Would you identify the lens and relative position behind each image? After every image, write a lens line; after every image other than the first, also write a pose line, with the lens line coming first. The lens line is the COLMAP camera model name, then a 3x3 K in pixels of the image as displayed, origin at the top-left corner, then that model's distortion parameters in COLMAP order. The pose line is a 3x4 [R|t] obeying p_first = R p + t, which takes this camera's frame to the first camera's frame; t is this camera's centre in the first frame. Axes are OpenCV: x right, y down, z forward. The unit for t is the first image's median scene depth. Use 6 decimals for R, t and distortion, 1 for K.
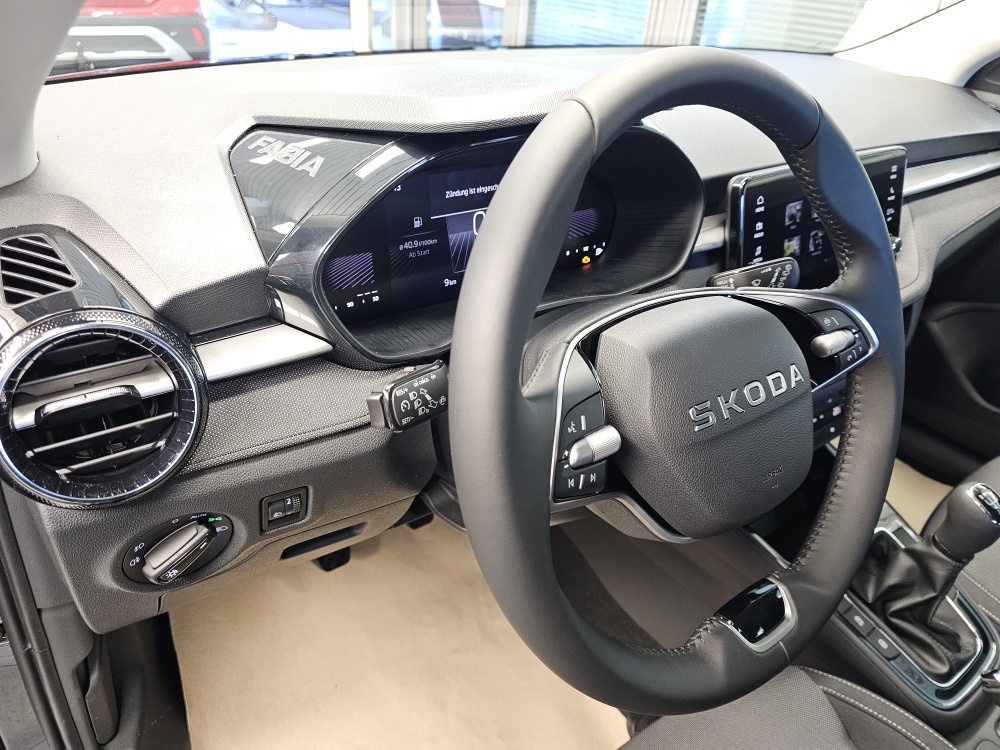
lens RADIAL K [[672.2, 0, 500.0], [0, 672.2, 375.0], [0, 0, 1]] dist [0.042432, -0.047669]
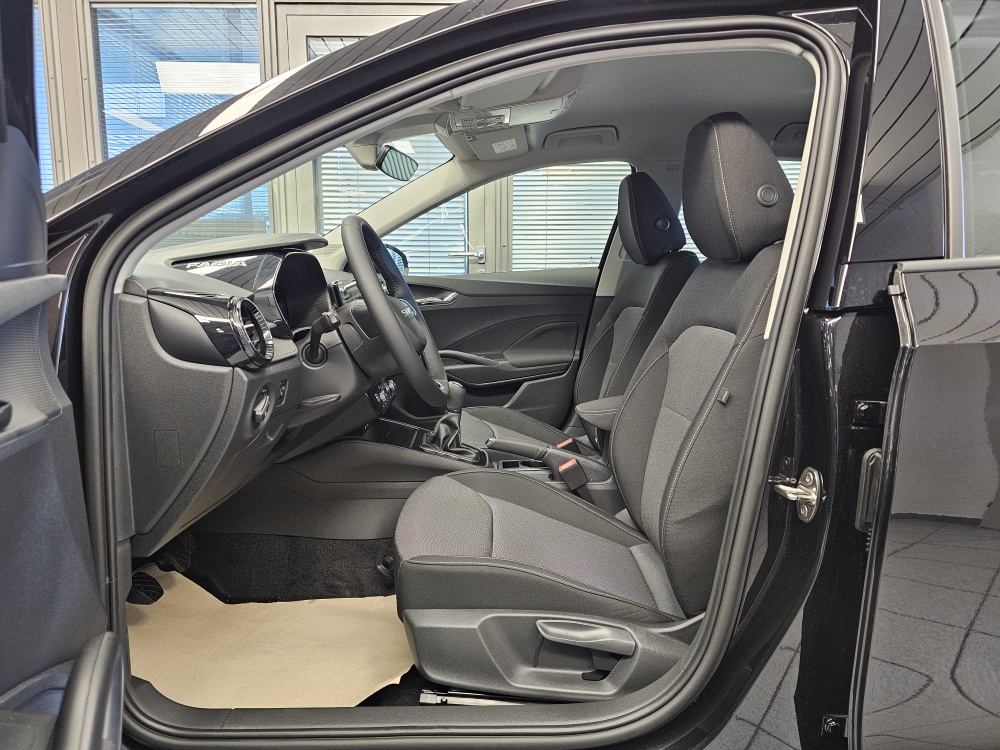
lens RADIAL K [[672.2, 0, 500.0], [0, 672.2, 375.0], [0, 0, 1]] dist [0.042432, -0.047669]
pose [[0.579546, -0.196215, 0.790966, -1.404036], [0.468497, 0.874382, -0.126363, 0.650106], [-0.666812, 0.443798, 0.598670, -0.770469]]
